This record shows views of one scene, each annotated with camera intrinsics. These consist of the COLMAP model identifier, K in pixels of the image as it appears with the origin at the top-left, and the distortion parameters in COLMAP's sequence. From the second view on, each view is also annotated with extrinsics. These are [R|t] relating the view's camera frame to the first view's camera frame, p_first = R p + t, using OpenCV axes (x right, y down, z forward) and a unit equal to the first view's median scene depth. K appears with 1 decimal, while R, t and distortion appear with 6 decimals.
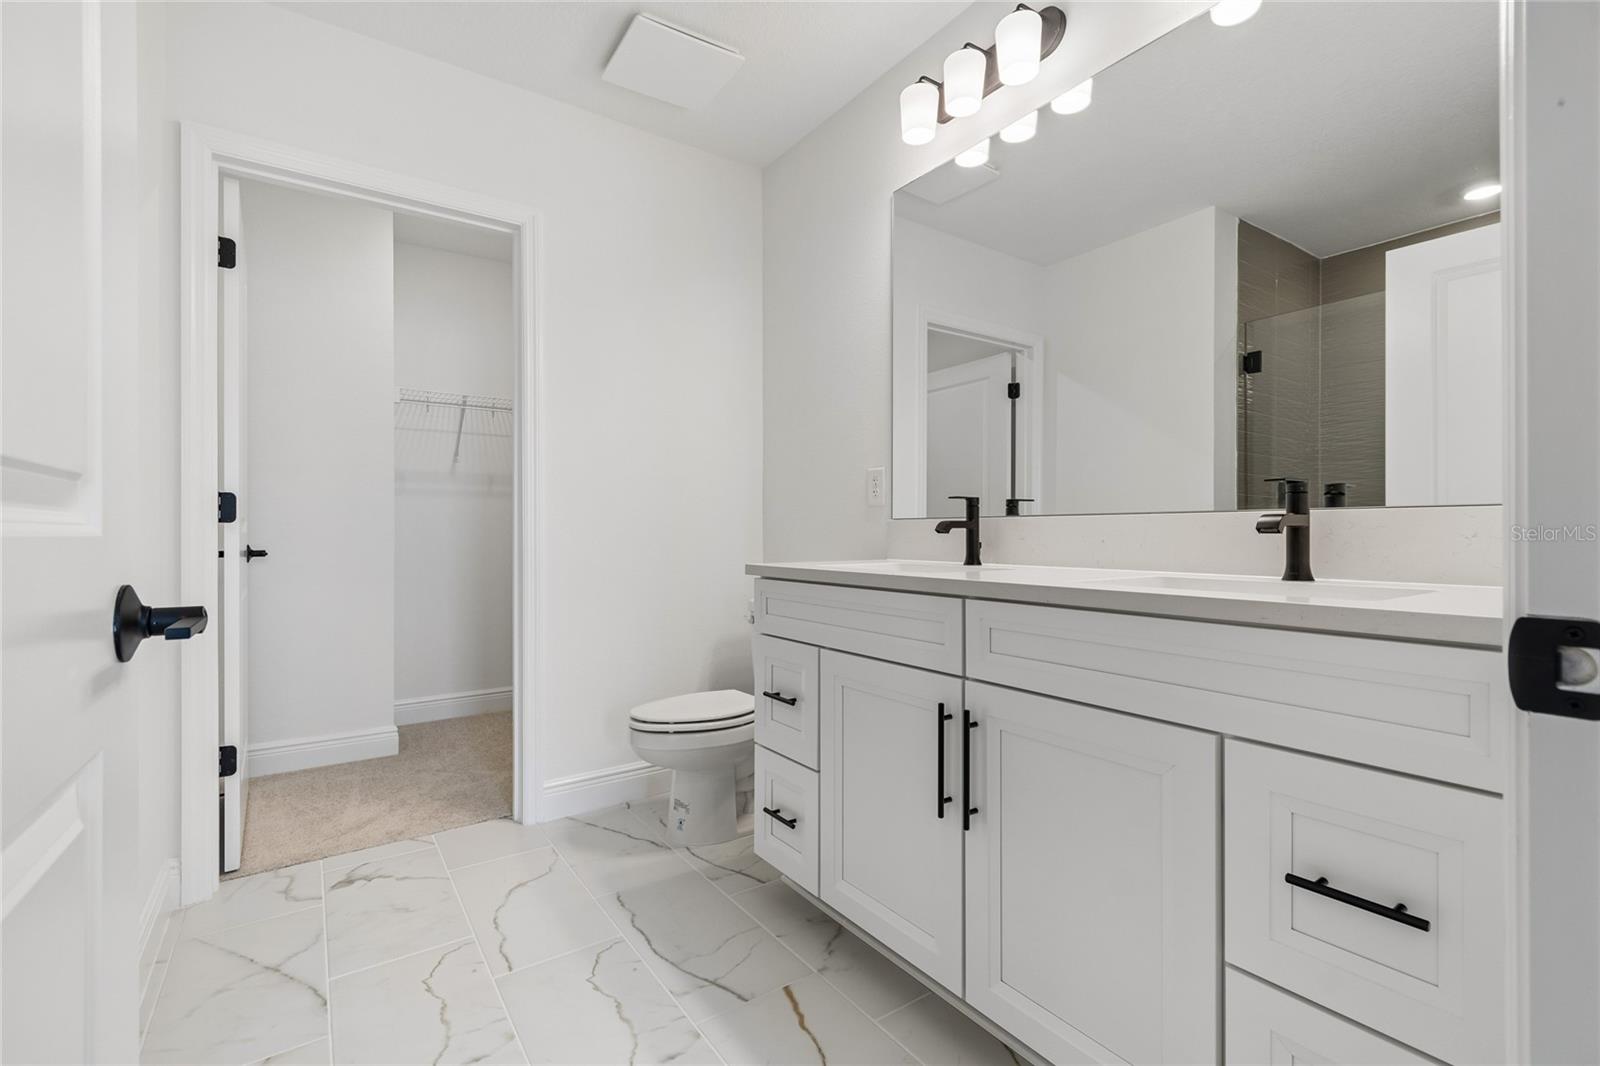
lens RADIAL K [[706.6, 0, 800.0], [0, 706.6, 533.0], [0, 0, 1]] dist [0.001614, -0.000003]
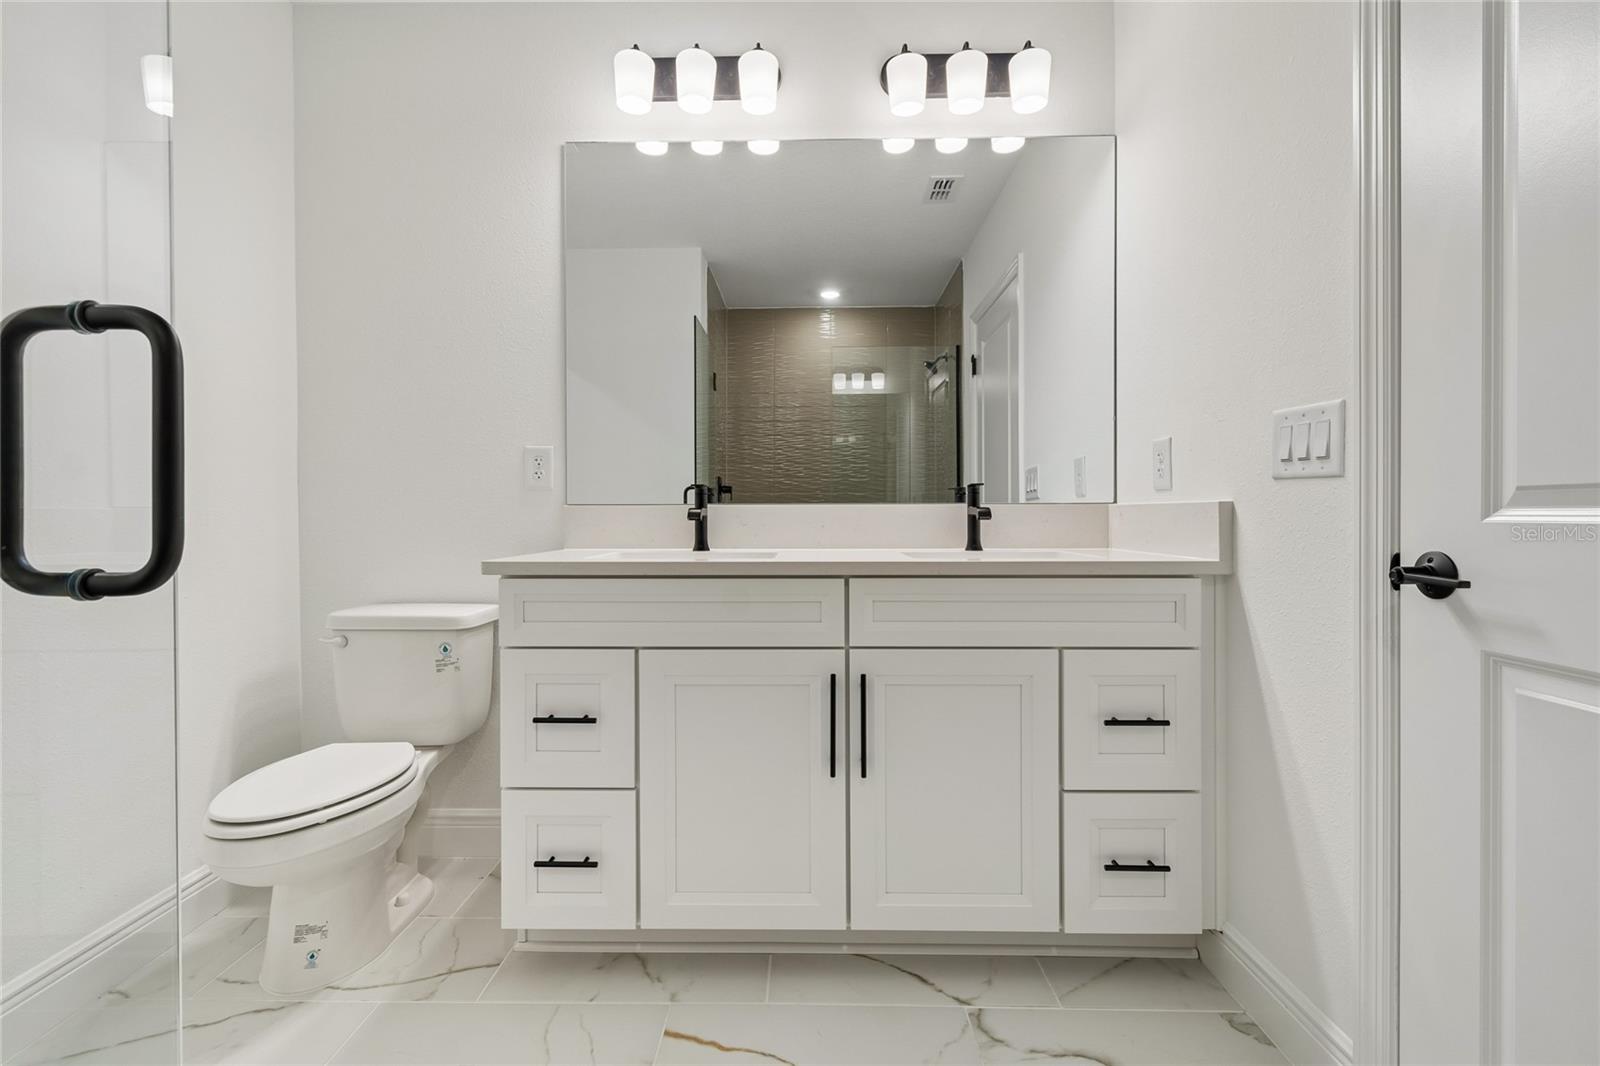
lens RADIAL K [[705.7, 0, 798.4], [0, 705.7, 513.6], [0, 0, 1]] dist [0.000275, -0.000386]
pose [[0.579530, 0.002234, 0.814948, -0.521121], [0.000717, 0.999994, -0.003251, -0.005733], [-0.814950, 0.002468, 0.579525, 0.281424]]
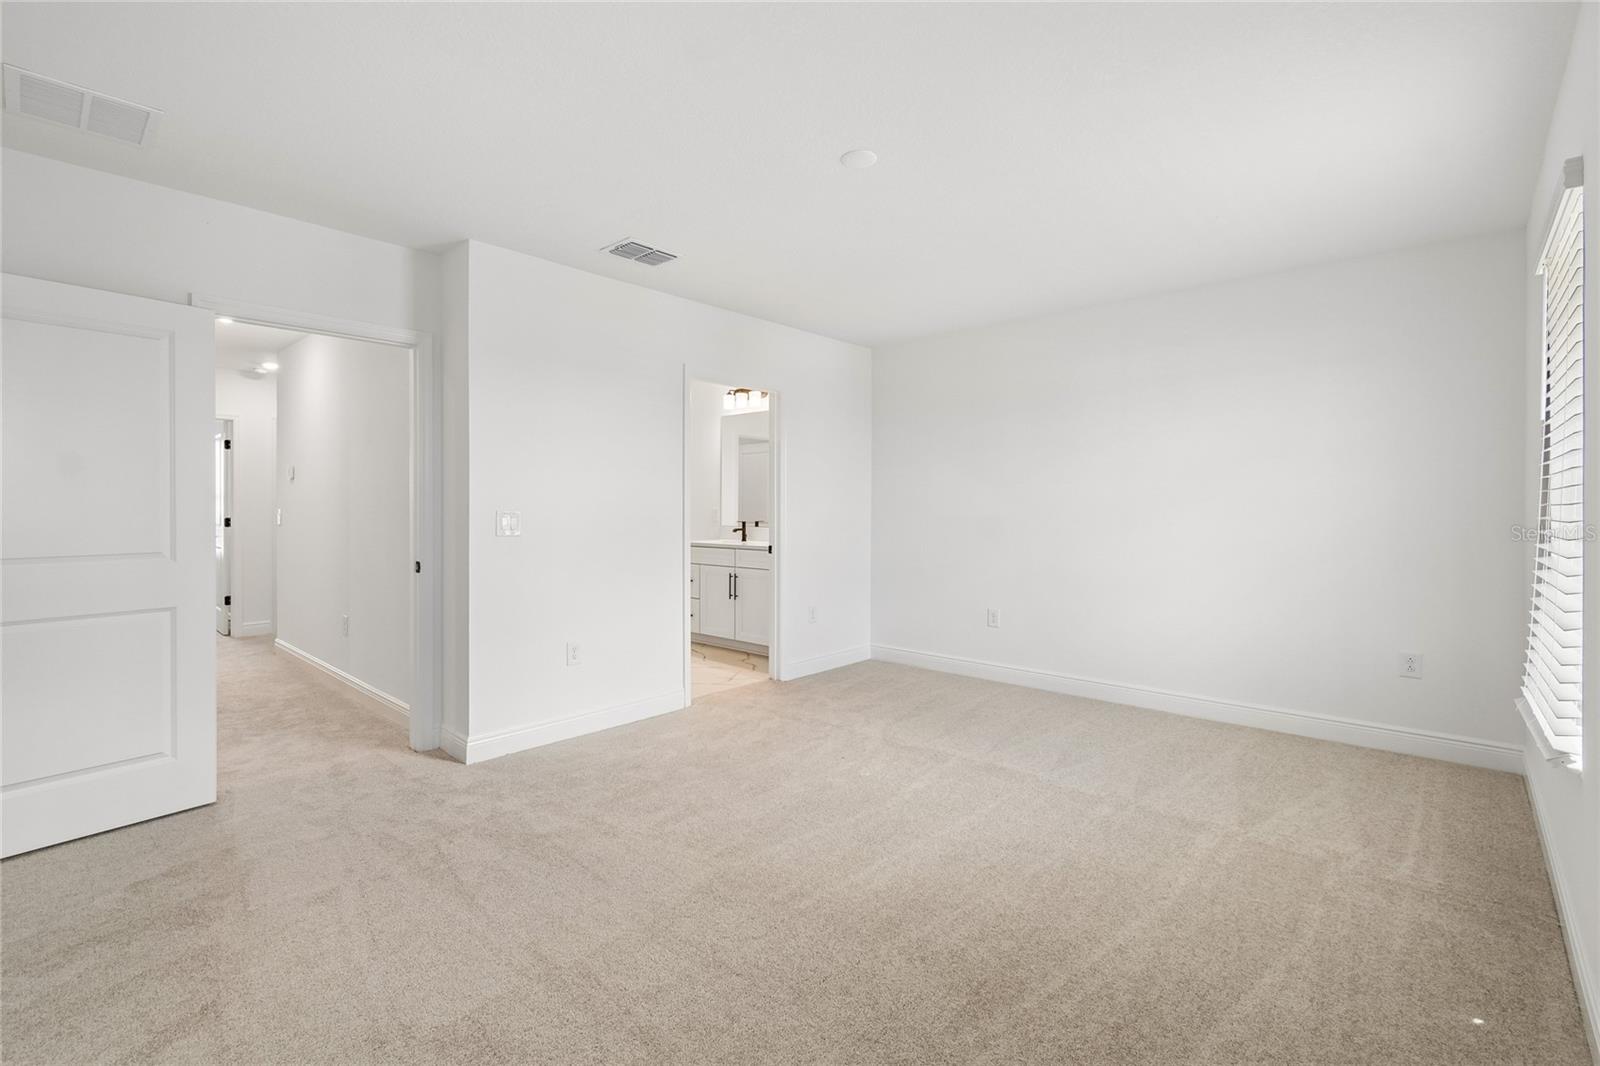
lens RADIAL K [[705.7, 0, 798.4], [0, 705.7, 513.6], [0, 0, 1]] dist [0.000275, -0.000386]
pose [[0.975652, 0.001080, 0.219322, -0.241713], [-0.002589, 0.999975, 0.006592, -0.110321], [-0.219309, -0.006999, 0.975630, -2.347504]]
